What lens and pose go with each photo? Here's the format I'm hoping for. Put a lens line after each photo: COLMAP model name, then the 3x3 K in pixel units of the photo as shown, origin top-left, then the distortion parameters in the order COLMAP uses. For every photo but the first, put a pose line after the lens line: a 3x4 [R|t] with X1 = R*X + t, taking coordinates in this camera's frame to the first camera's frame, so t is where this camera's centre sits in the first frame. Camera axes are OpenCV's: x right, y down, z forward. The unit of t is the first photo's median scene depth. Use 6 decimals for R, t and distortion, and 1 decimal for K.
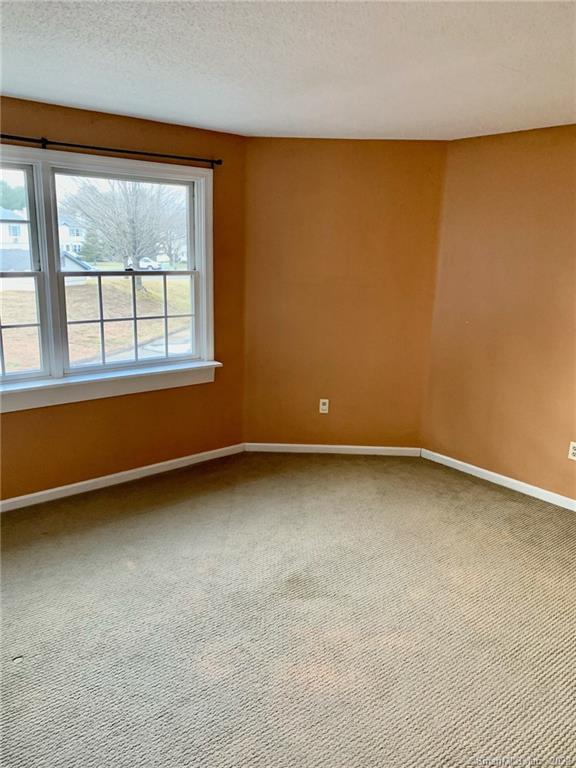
lens RADIAL K [[591.1, 0, 284.7], [0, 591.1, 376.1], [0, 0, 1]] dist [0.036833, -0.032483]
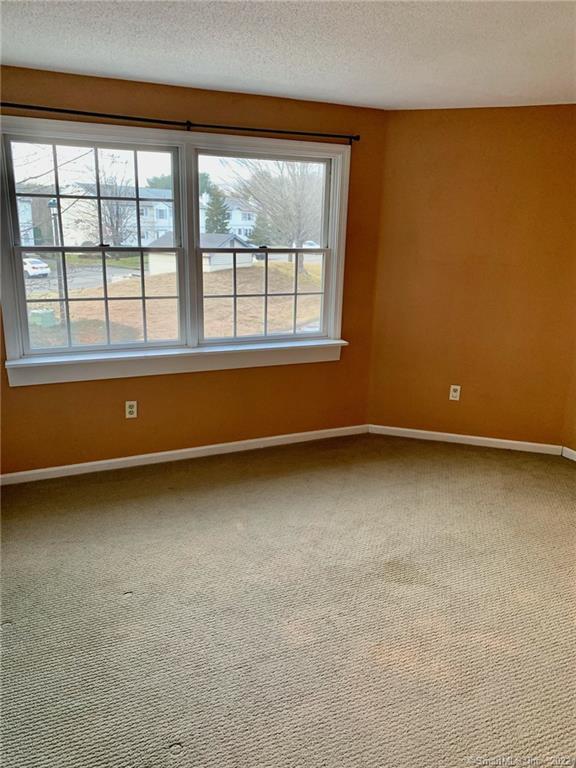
lens RADIAL K [[591.1, 0, 284.6], [0, 591.1, 377.4], [0, 0, 1]] dist [0.036833, -0.032483]
pose [[0.963450, 0.064715, -0.259953, 0.062708], [-0.057400, 0.997715, 0.035644, 0.009604], [0.261665, -0.019419, 0.964963, 0.008510]]
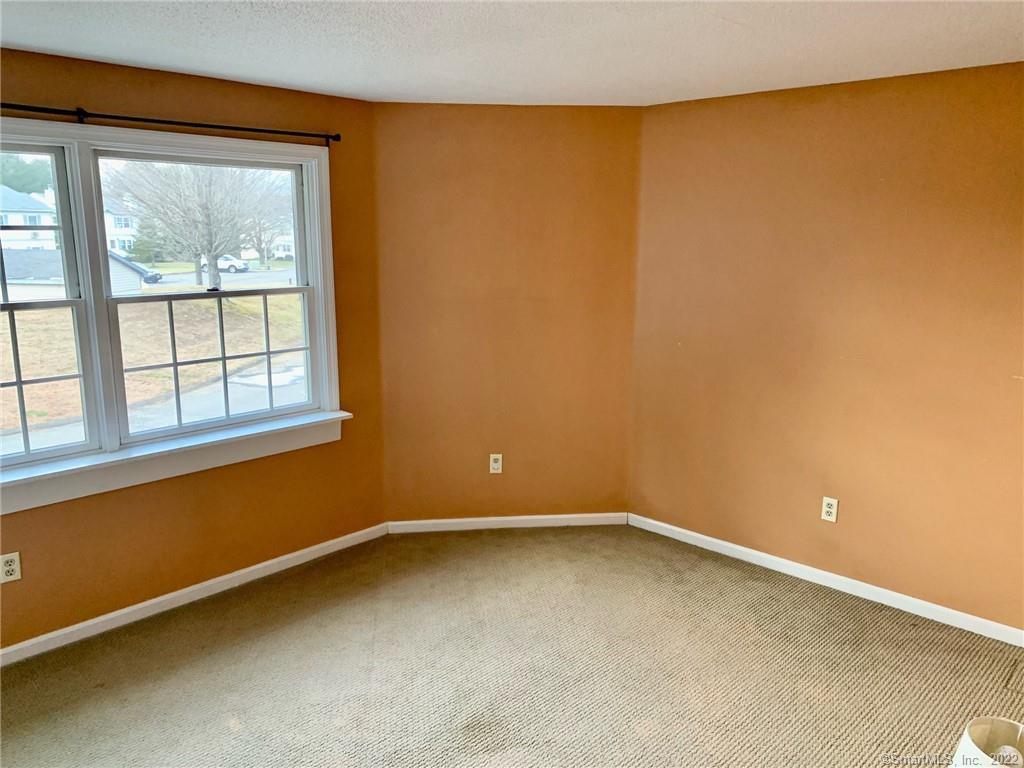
lens RADIAL K [[788.1, 0, 515.7], [0, 788.1, 377.2], [0, 0, 1]] dist [0.036833, -0.032483]
pose [[0.992293, -0.045390, 0.115299, -0.020740], [0.049414, 0.998256, -0.032285, -0.030238], [-0.113633, 0.037733, 0.992806, 0.032806]]
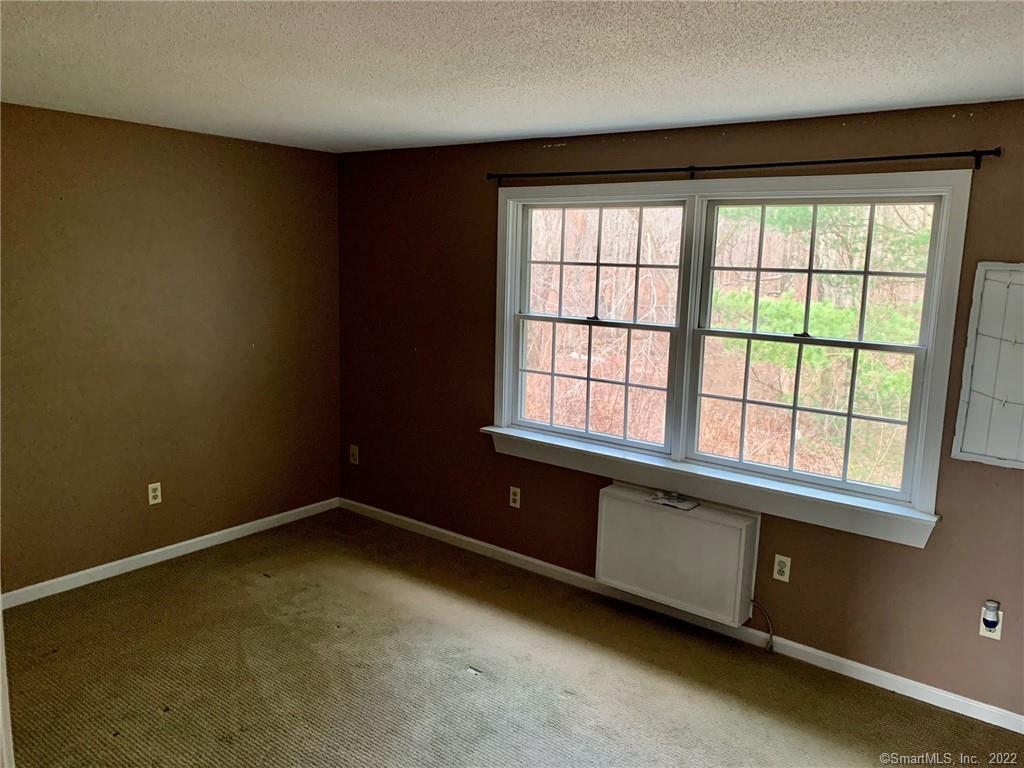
lens RADIAL K [[788.1, 0, 515.1], [0, 788.1, 380.2], [0, 0, 1]] dist [0.036833, -0.032483]
pose [[0.221564, 0.118417, -0.967929, 0.584576], [-0.257423, 0.964492, 0.059071, -0.108529], [0.940555, 0.236079, 0.244180, 0.532564]]
